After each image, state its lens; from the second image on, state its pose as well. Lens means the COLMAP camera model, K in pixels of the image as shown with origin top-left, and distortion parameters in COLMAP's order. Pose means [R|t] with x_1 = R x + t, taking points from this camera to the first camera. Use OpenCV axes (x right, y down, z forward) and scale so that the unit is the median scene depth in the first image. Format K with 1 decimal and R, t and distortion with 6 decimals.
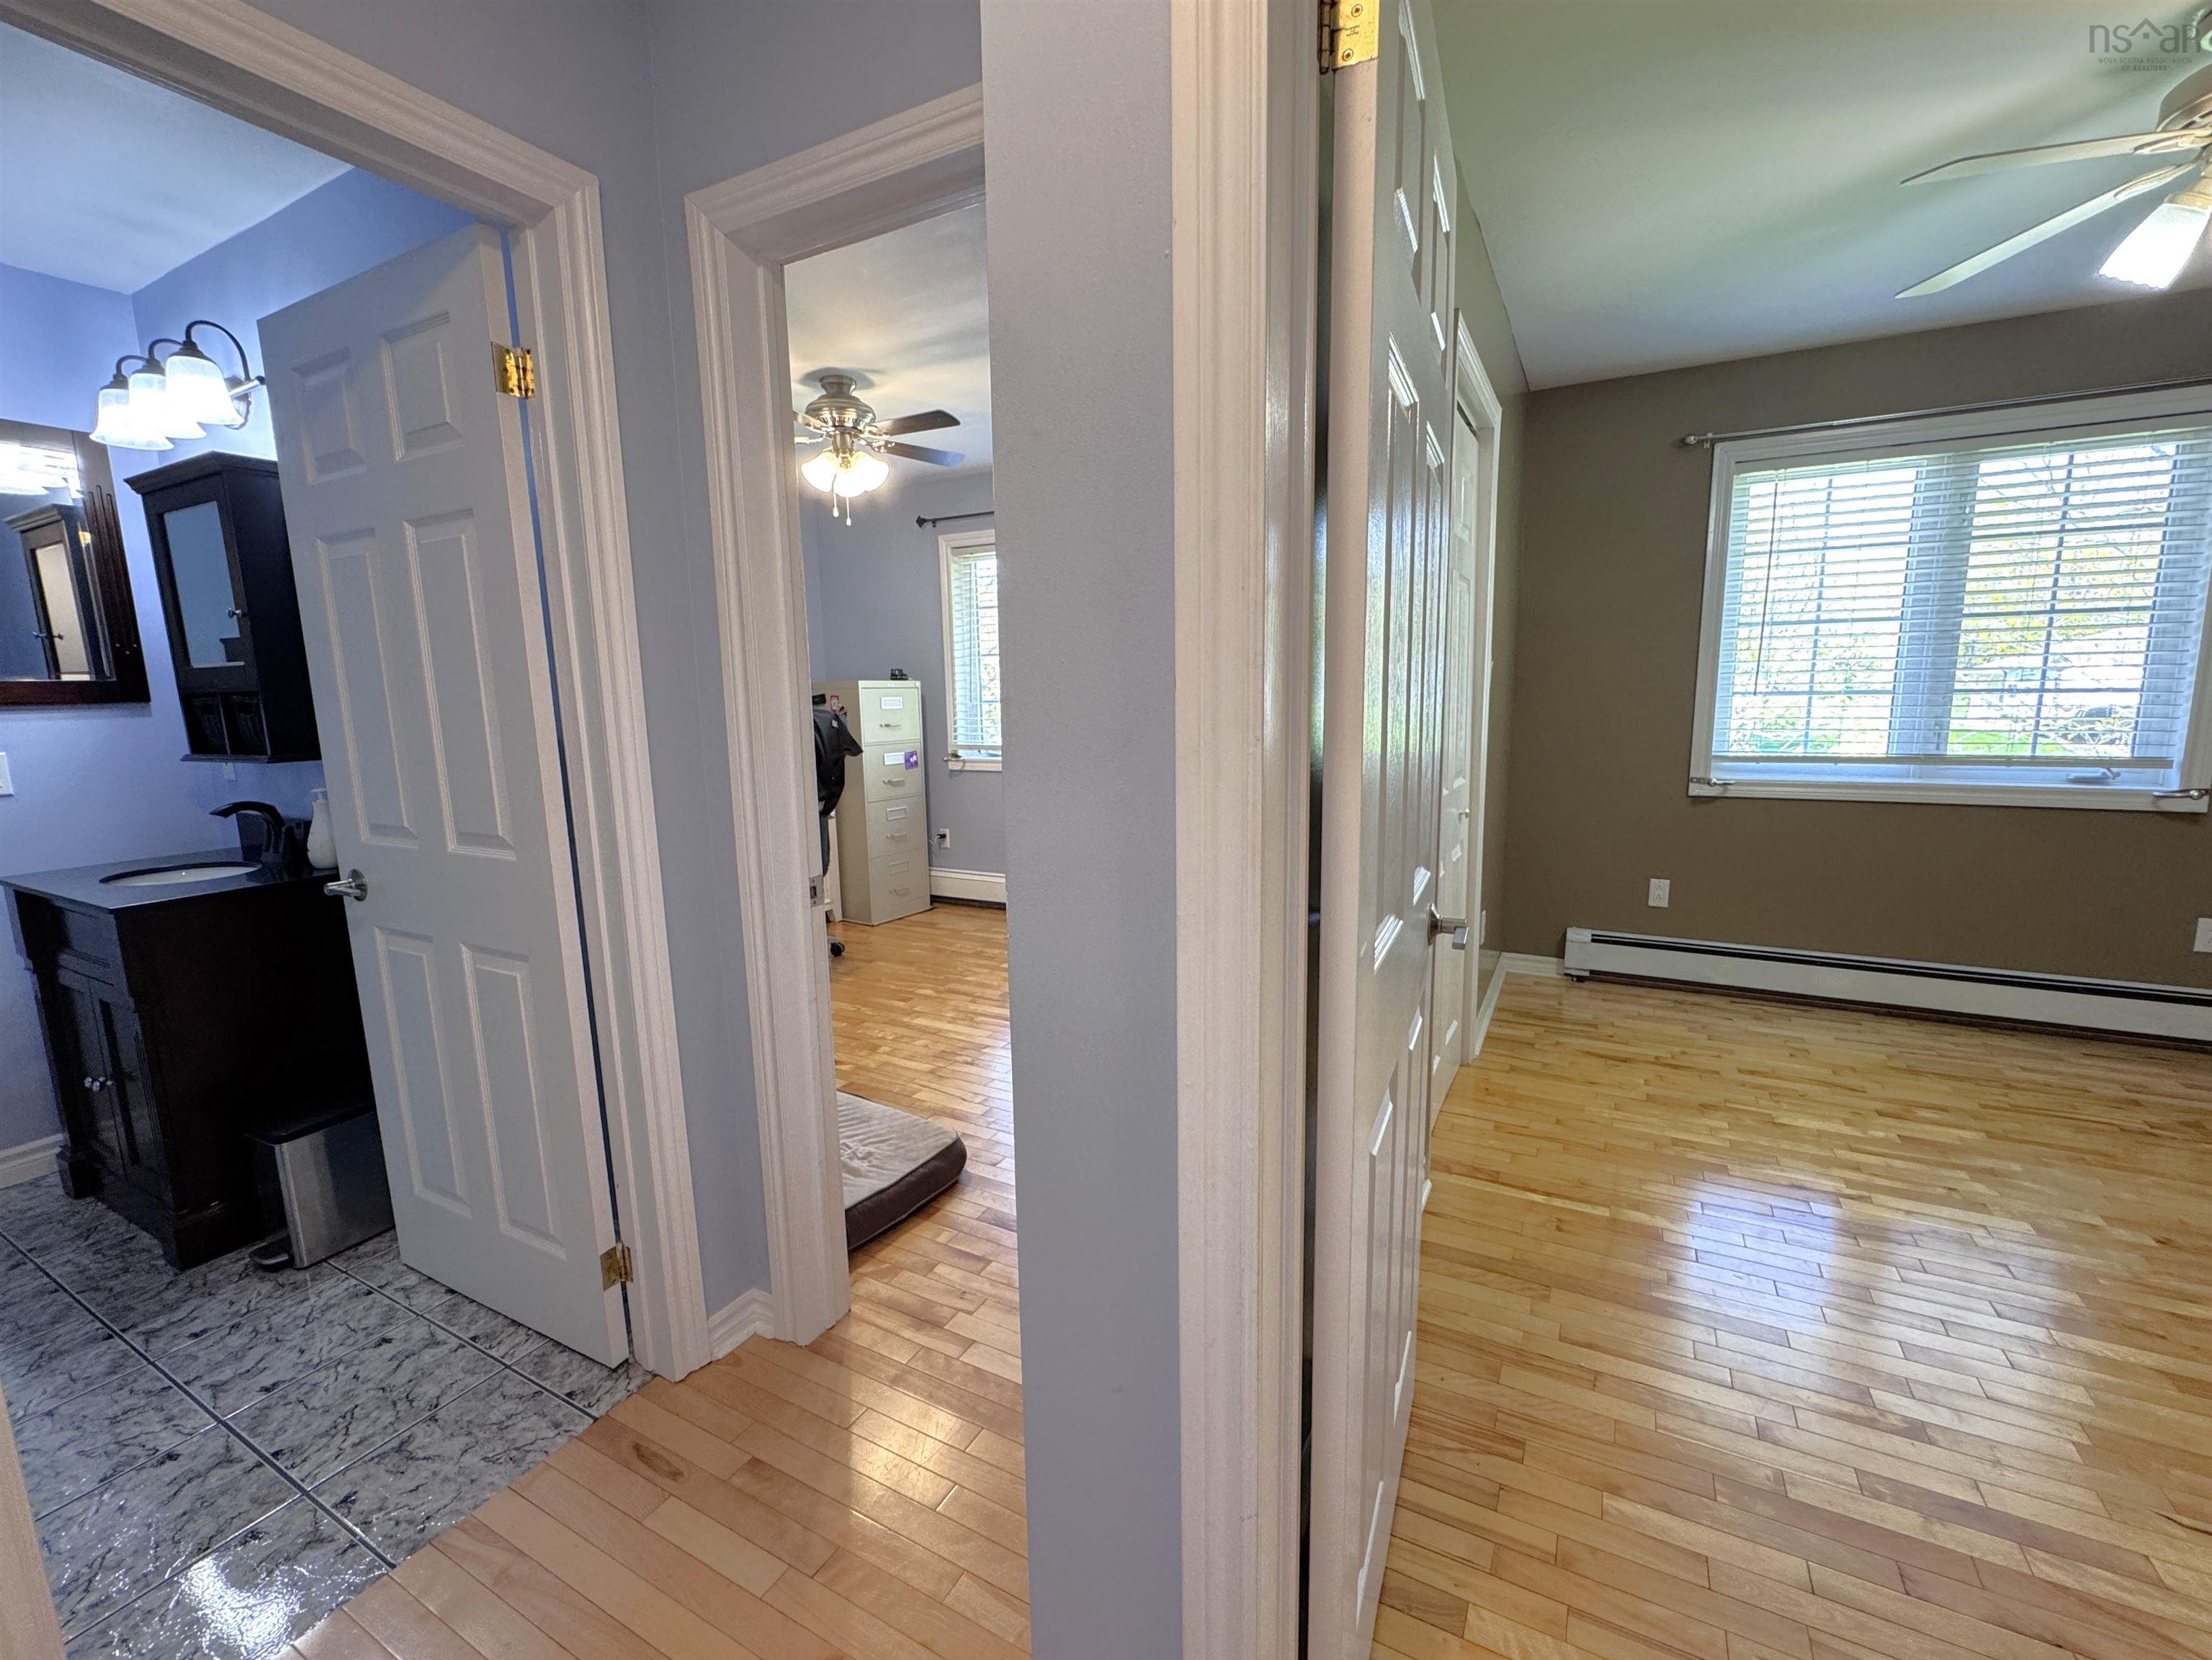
lens RADIAL K [[927.8, 0, 1101.2], [0, 927.8, 831.5], [0, 0, 1]] dist [-0.002309, 0.000109]
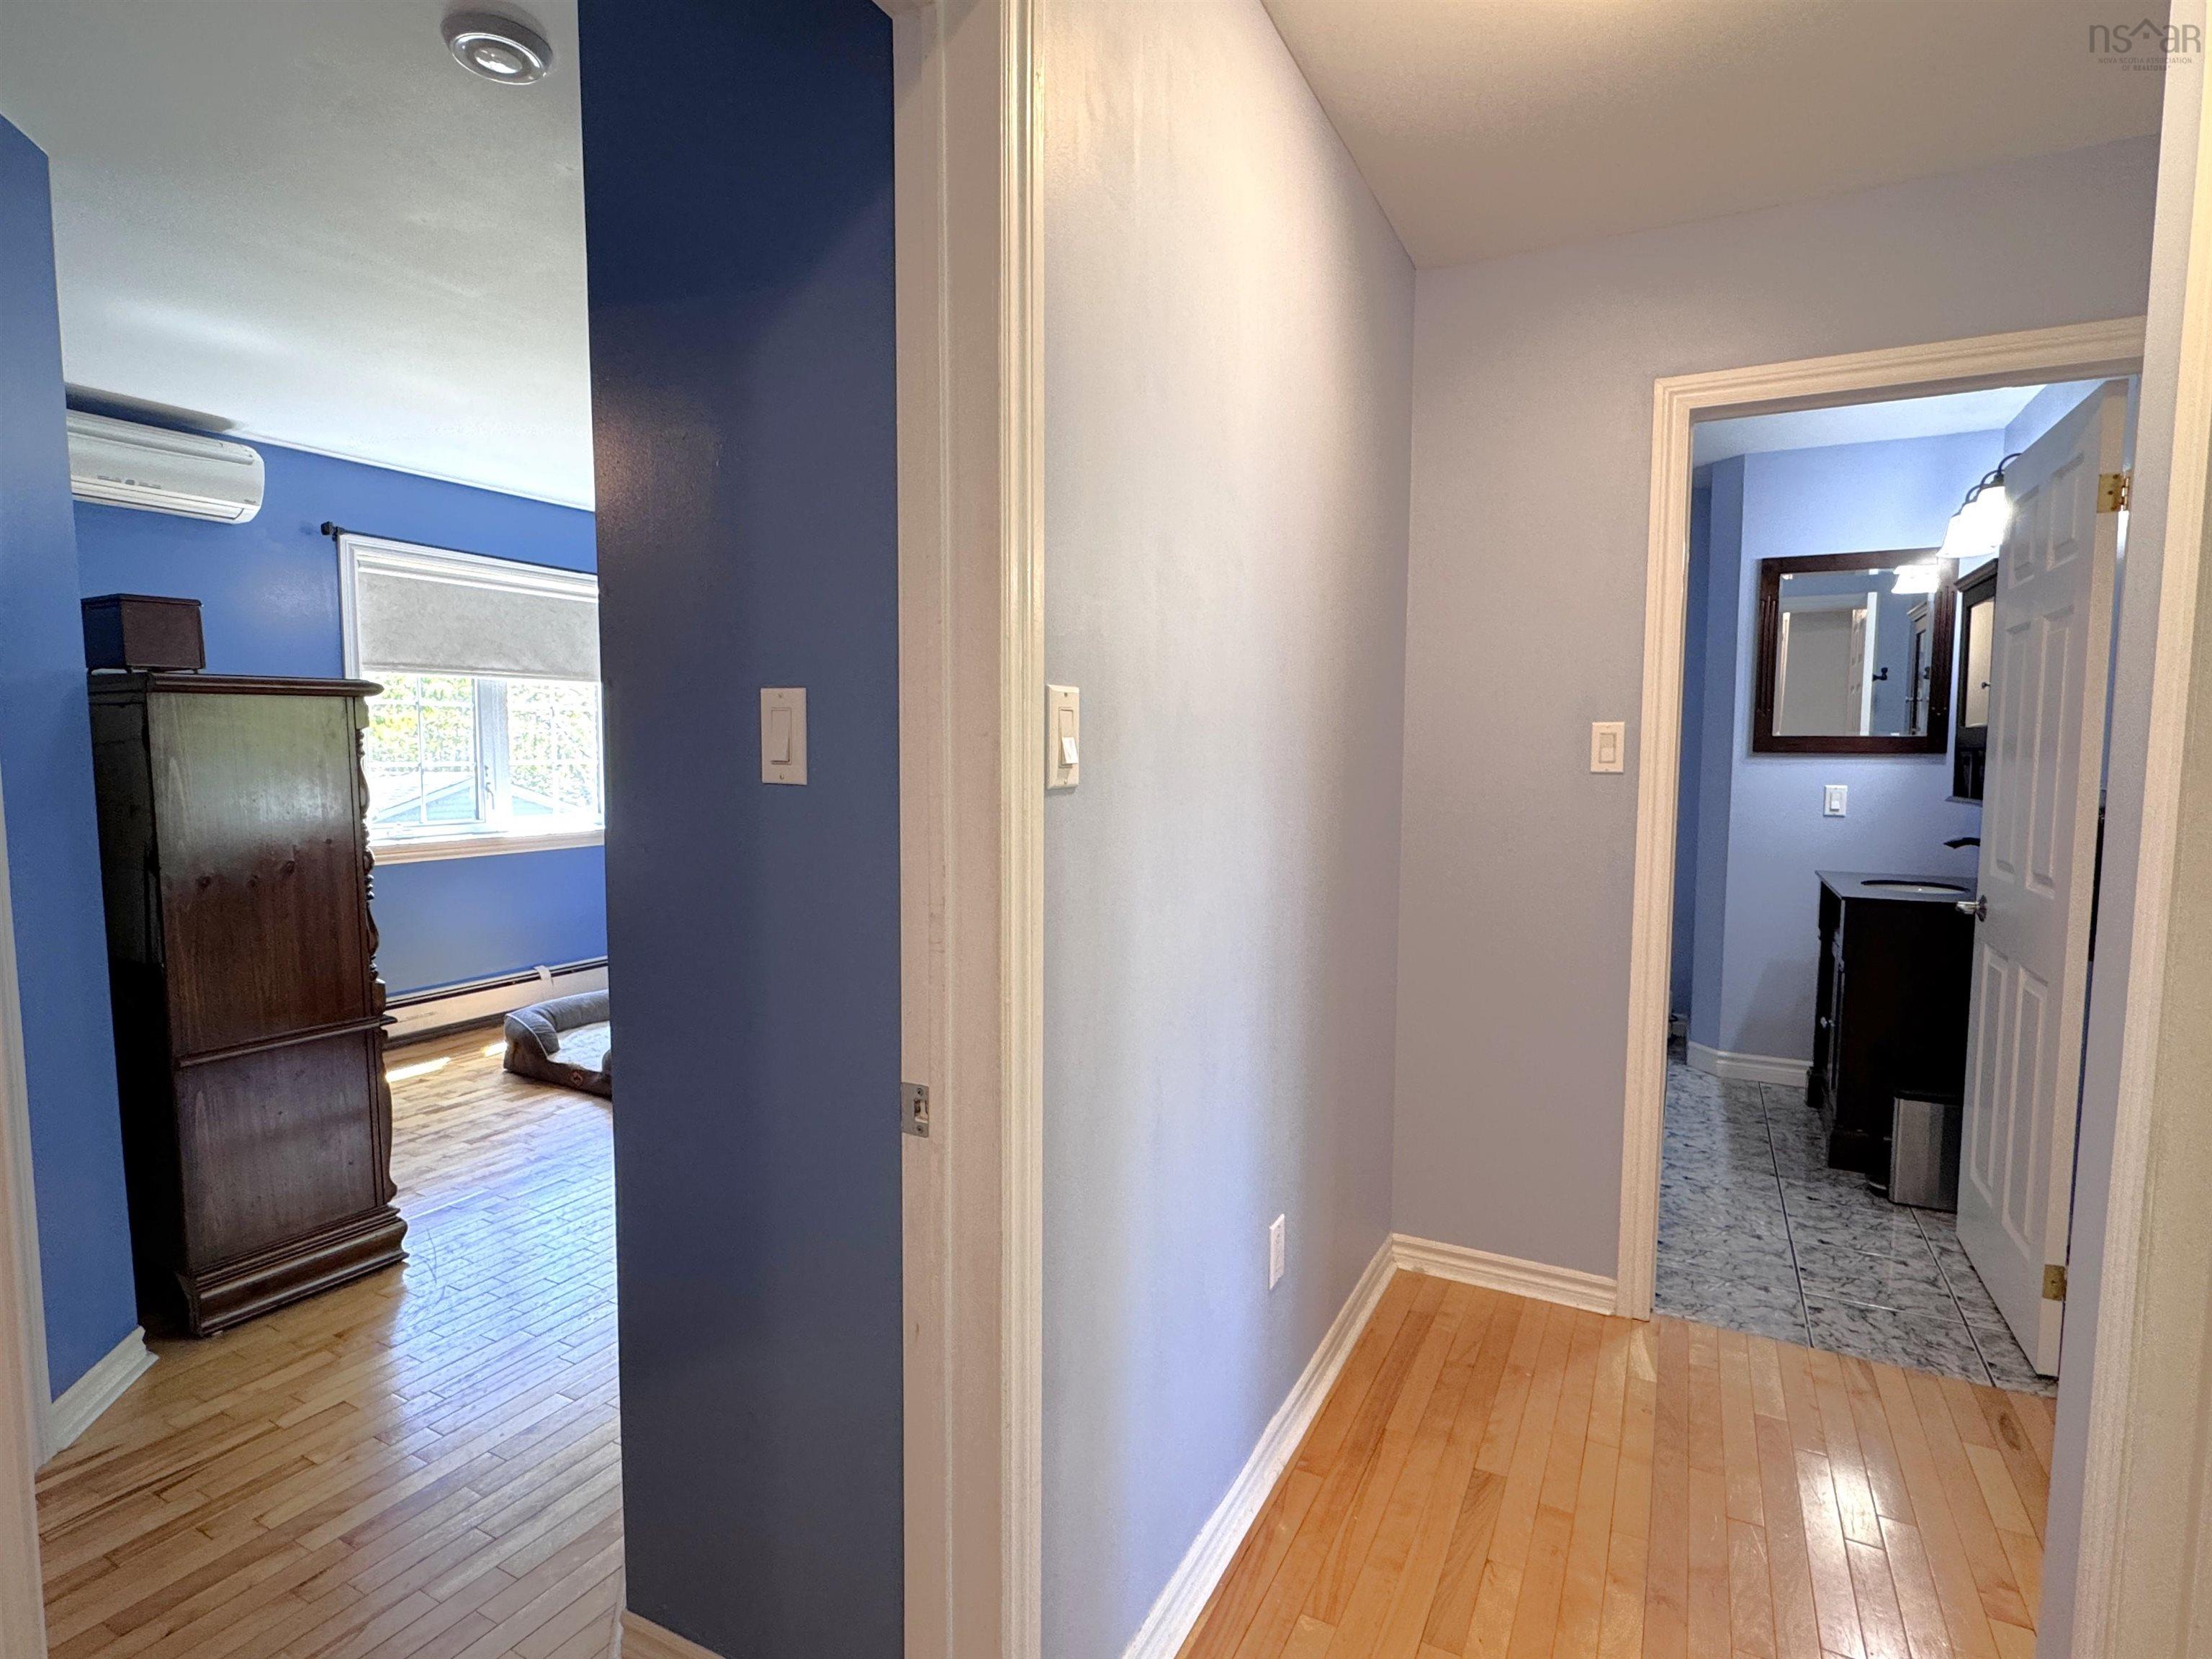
lens RADIAL K [[1113.7, 0, 1106.0], [0, 1113.7, 829.5], [0, 0, 1]] dist [-0.008152, 0.000056]
pose [[0.016419, 0.096045, -0.995242, 0.348187], [-0.163037, 0.982311, 0.092108, 0.005080], [0.986483, 0.160749, 0.031787, -0.113519]]
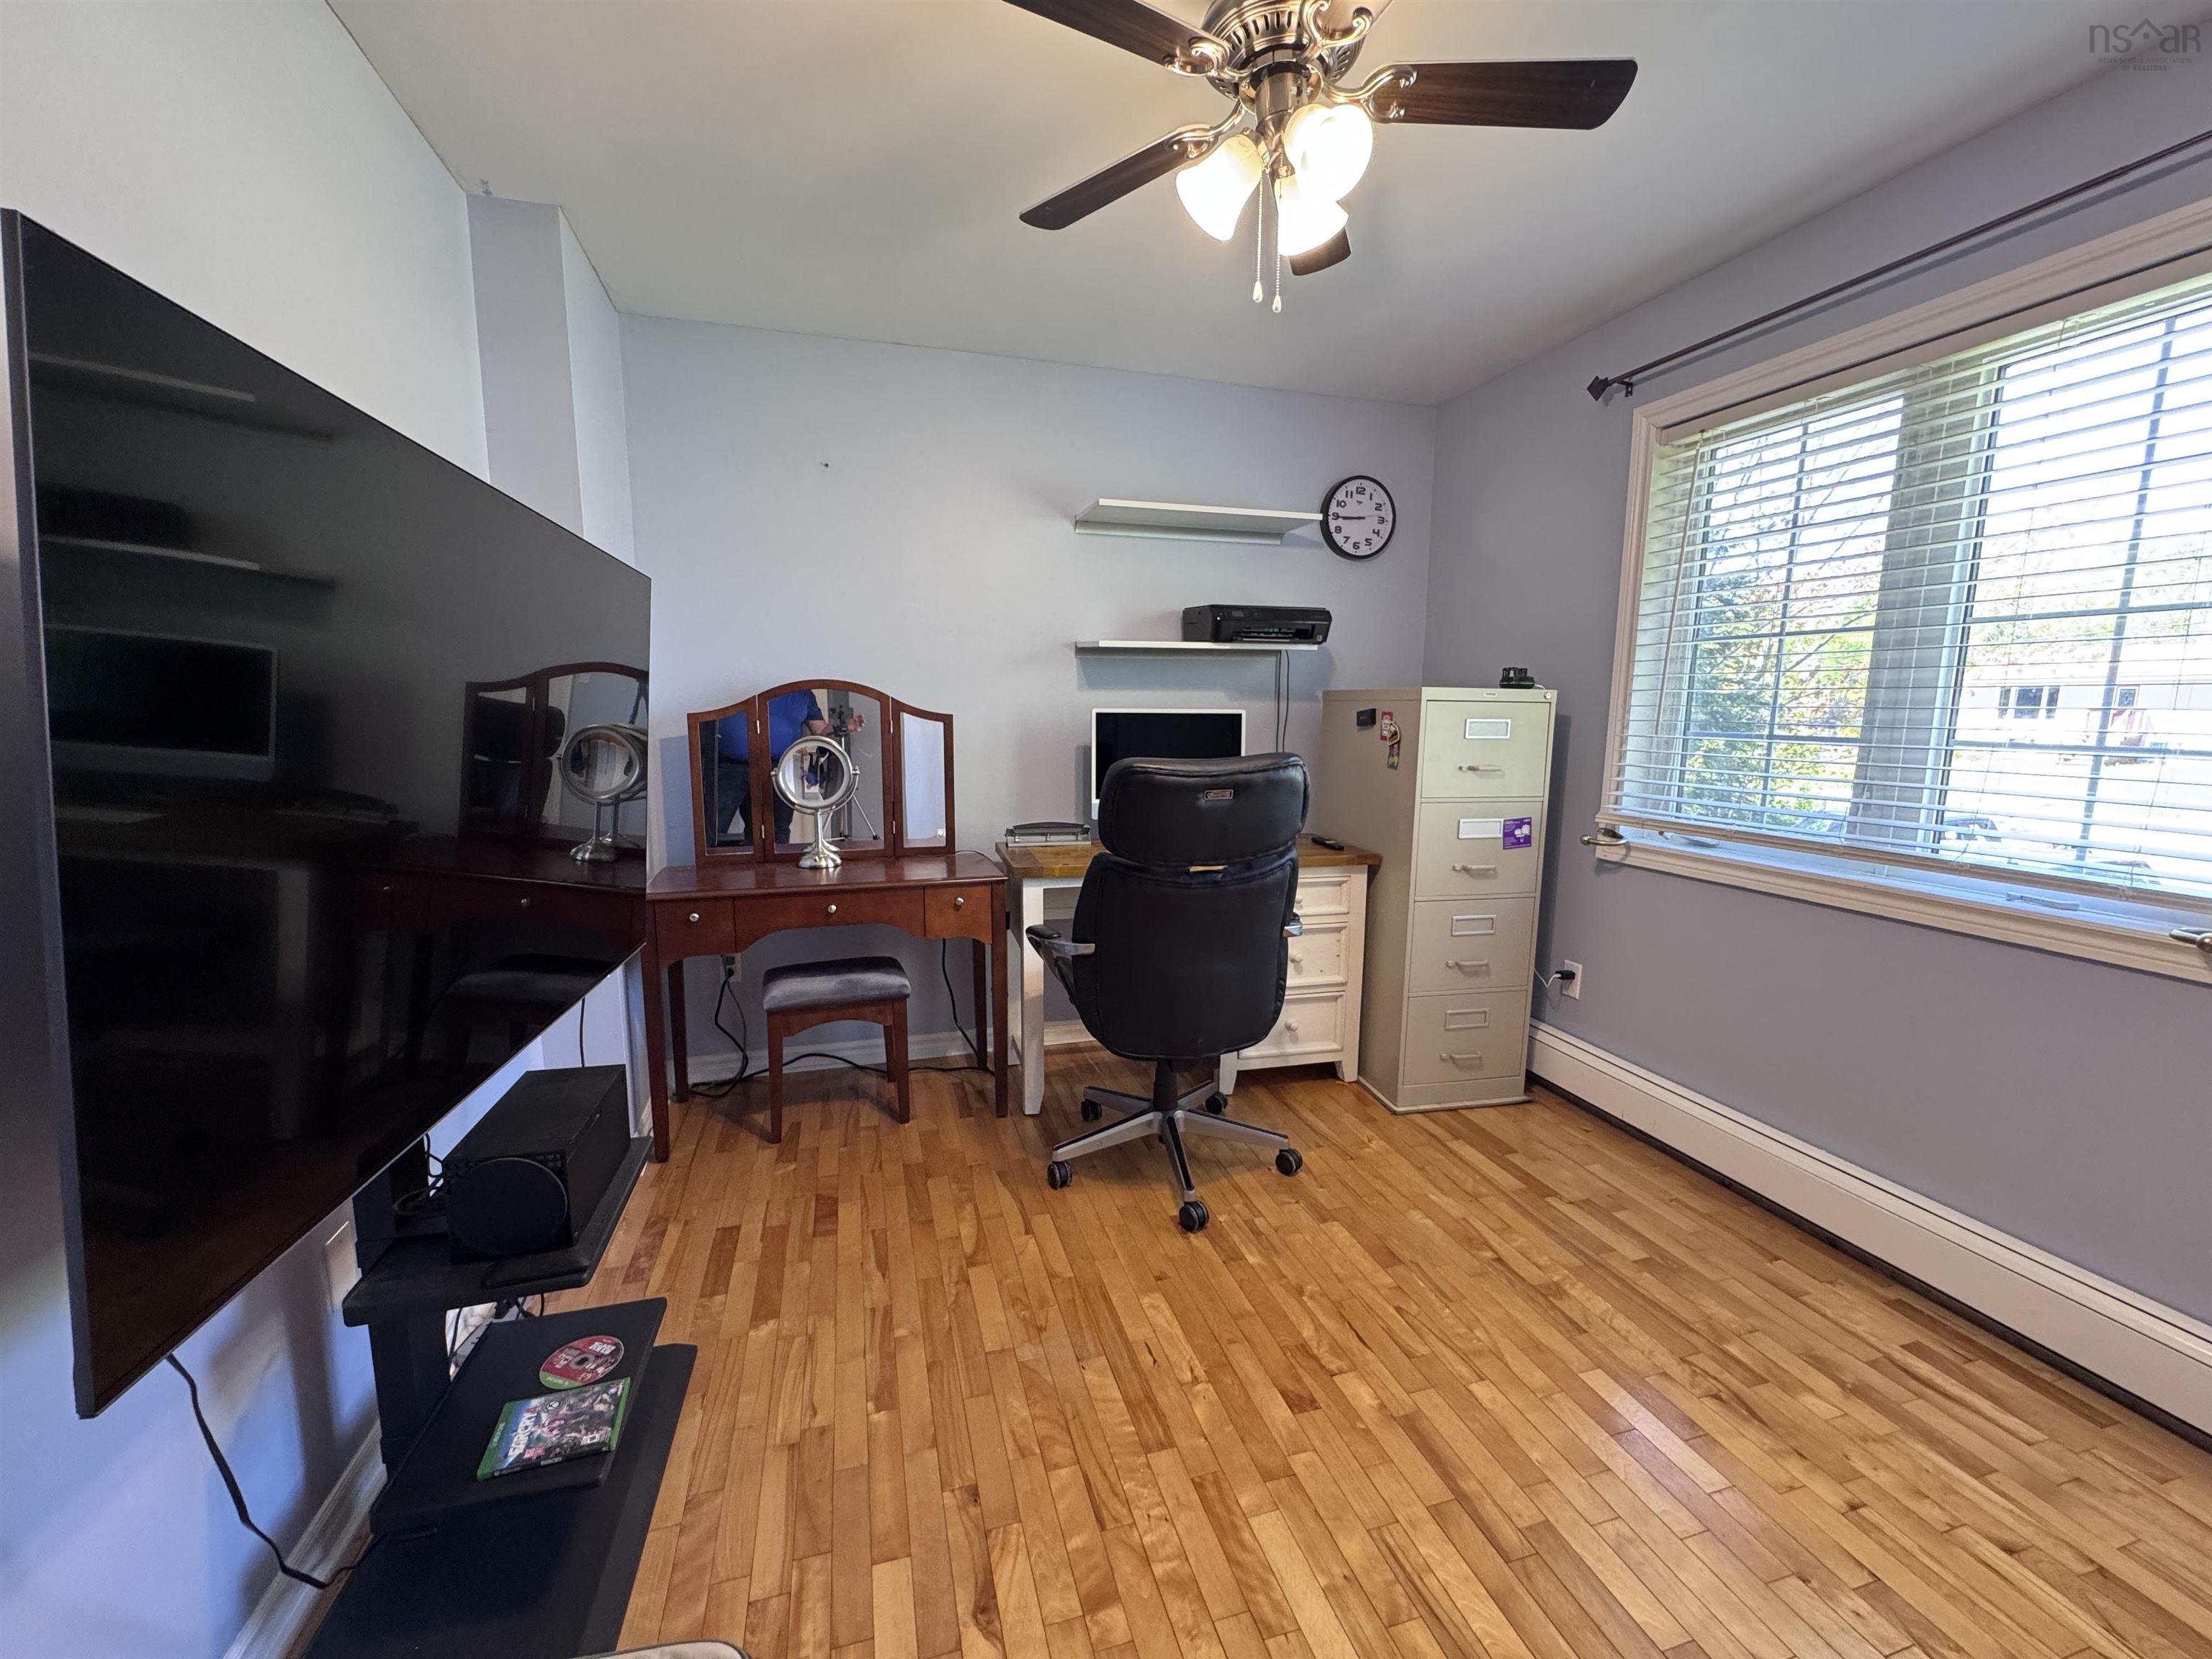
lens RADIAL K [[882.9, 0, 1106.0], [0, 882.9, 829.5], [0, 0, 1]] dist [-0.003464, -0.000014]
pose [[0.706010, 0.124093, -0.697245, -0.018409], [-0.129473, 0.990553, 0.045194, -0.106368], [0.696266, 0.058367, 0.715406, 0.679001]]
